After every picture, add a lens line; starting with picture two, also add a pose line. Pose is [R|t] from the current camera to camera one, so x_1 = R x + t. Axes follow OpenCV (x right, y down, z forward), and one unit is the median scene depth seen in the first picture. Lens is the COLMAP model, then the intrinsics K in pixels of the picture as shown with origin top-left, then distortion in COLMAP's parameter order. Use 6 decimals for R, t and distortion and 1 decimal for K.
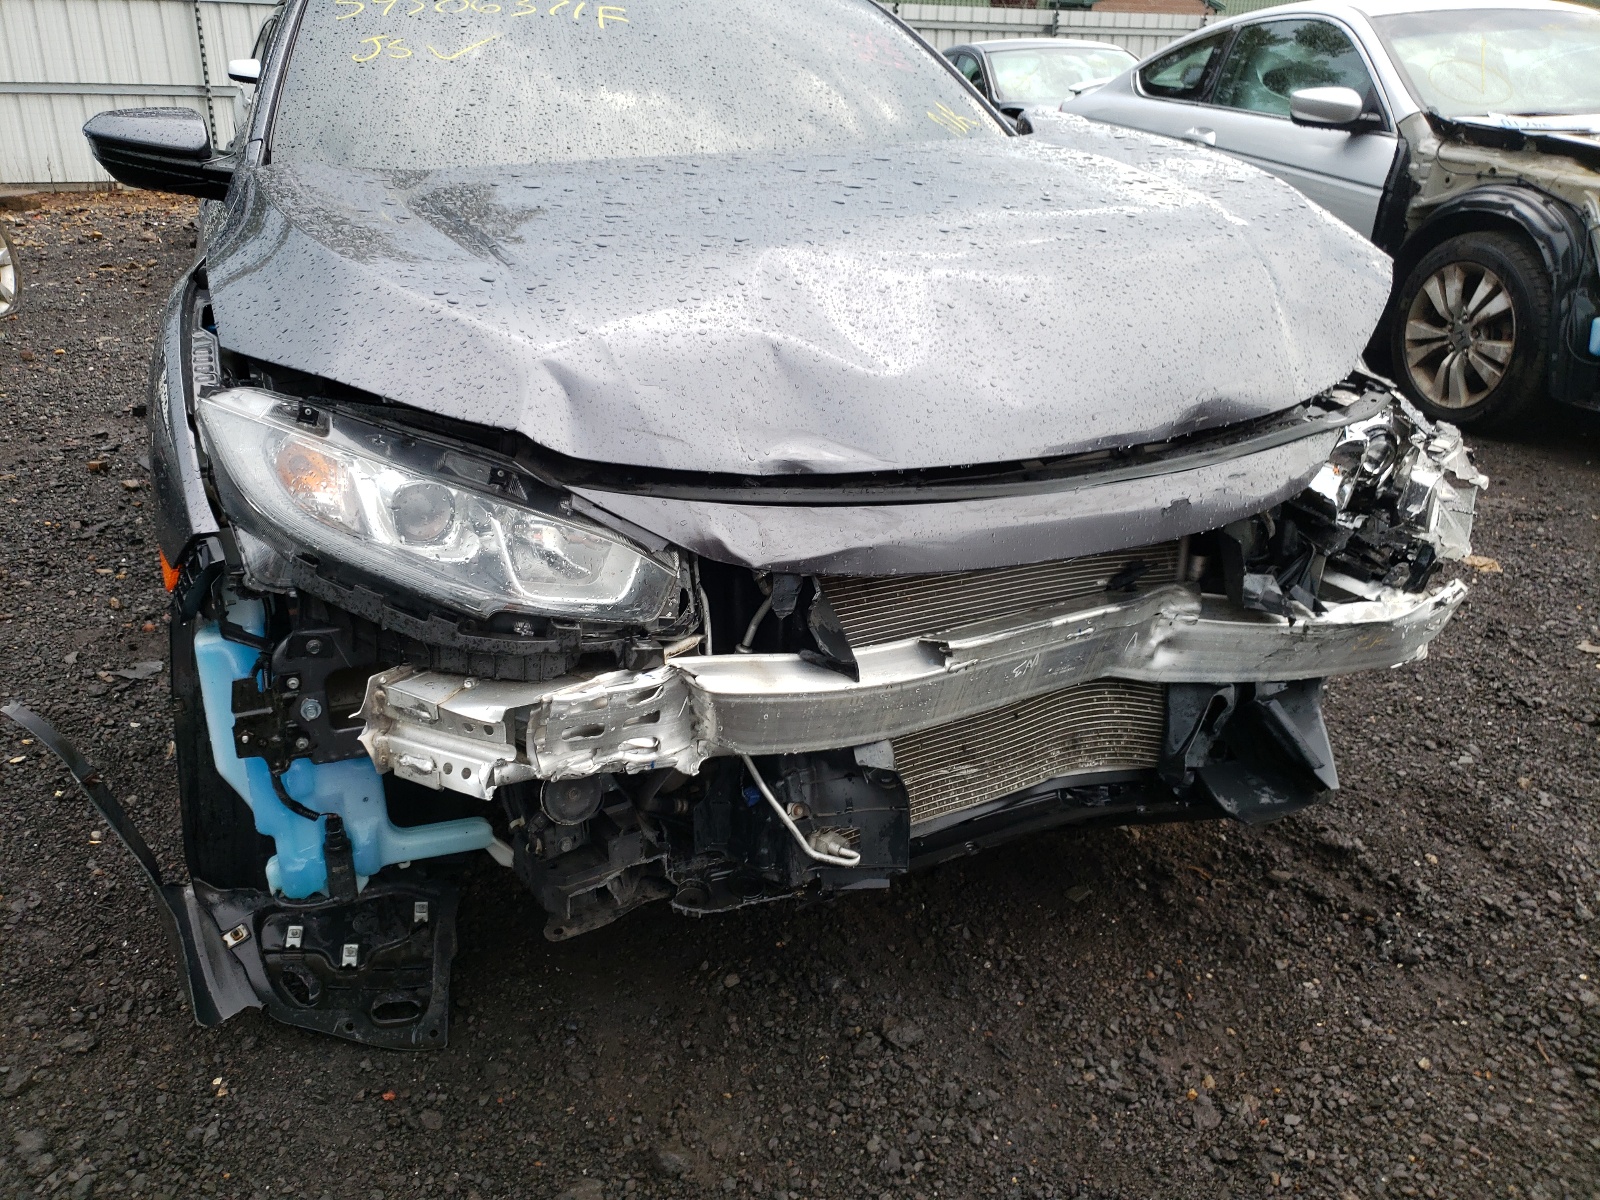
lens RADIAL K [[1226.1, 0, 793.0], [0, 1226.1, 523.6], [0, 0, 1]] dist [0.075511, -0.089567]
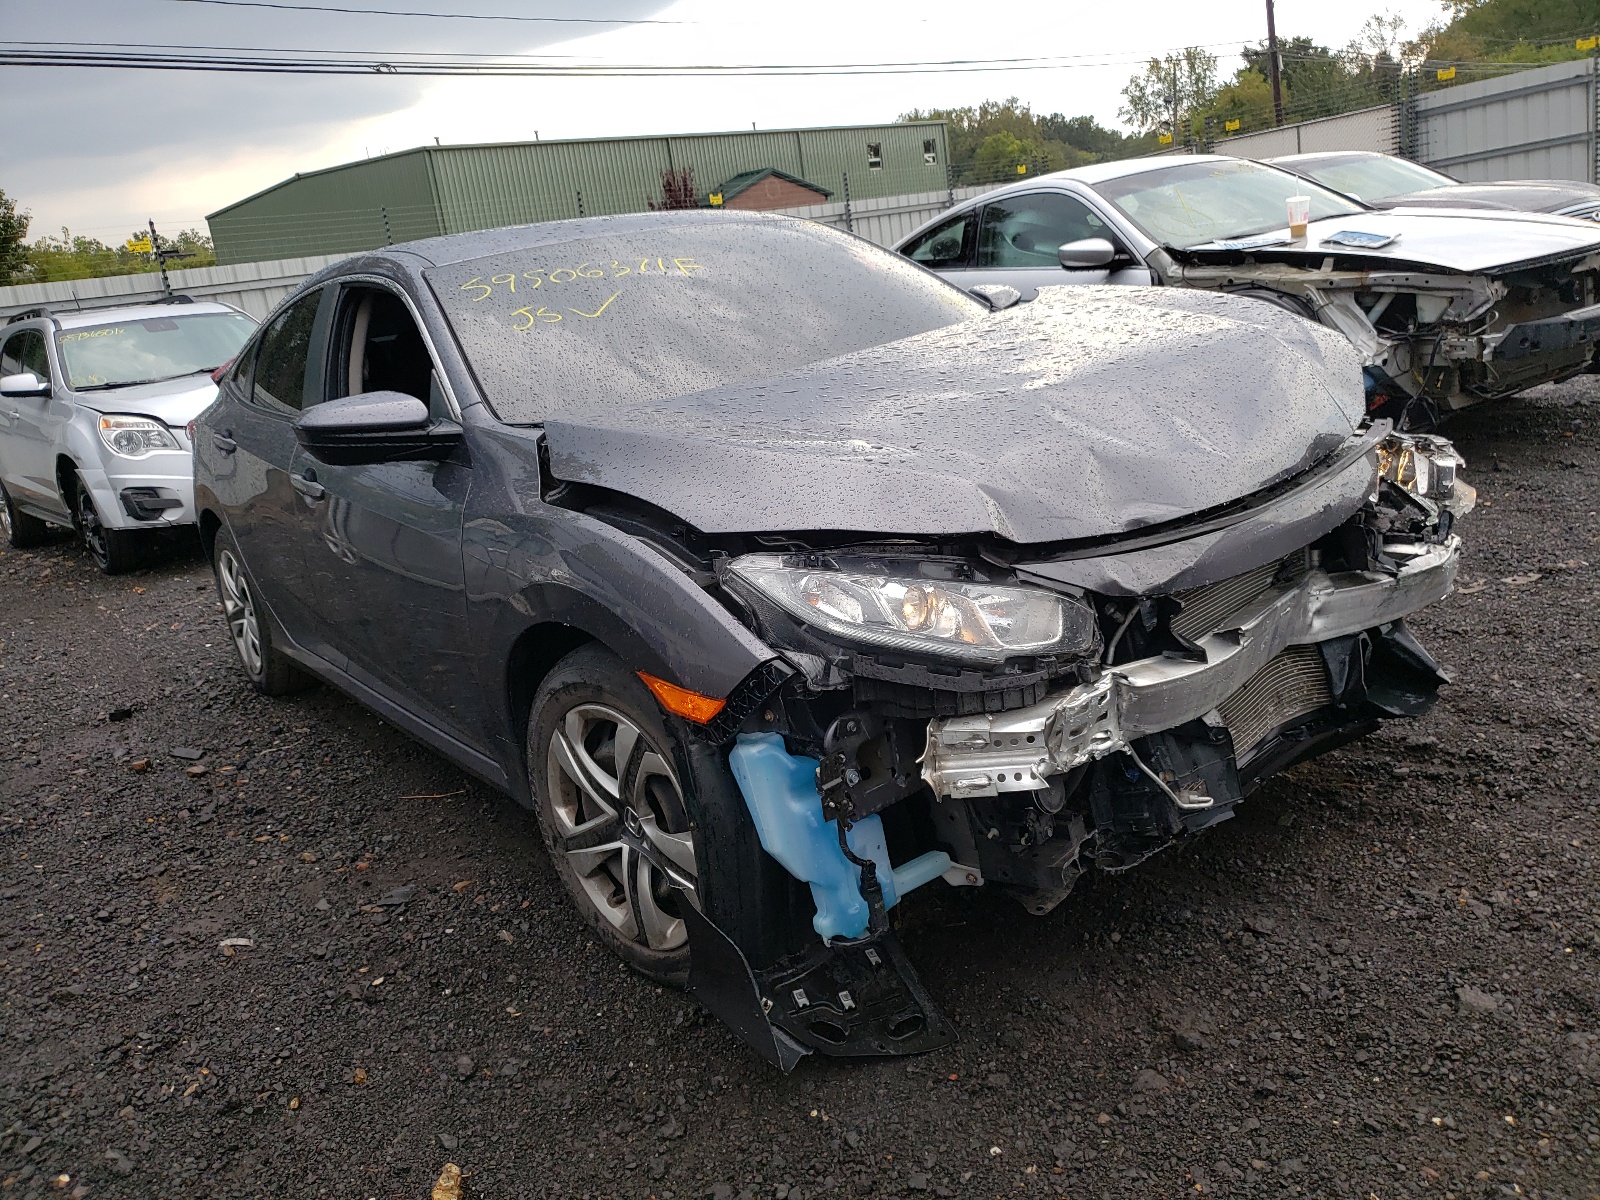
lens RADIAL K [[1208.5, 0, 802.4], [0, 1208.5, 483.0], [0, 0, 1]] dist [-0.003308, 0.004881]
pose [[0.950485, -0.191346, 0.244877, -0.621936], [0.231903, 0.961260, -0.149000, 0.025202], [-0.206879, 0.198410, 0.958037, -0.258738]]
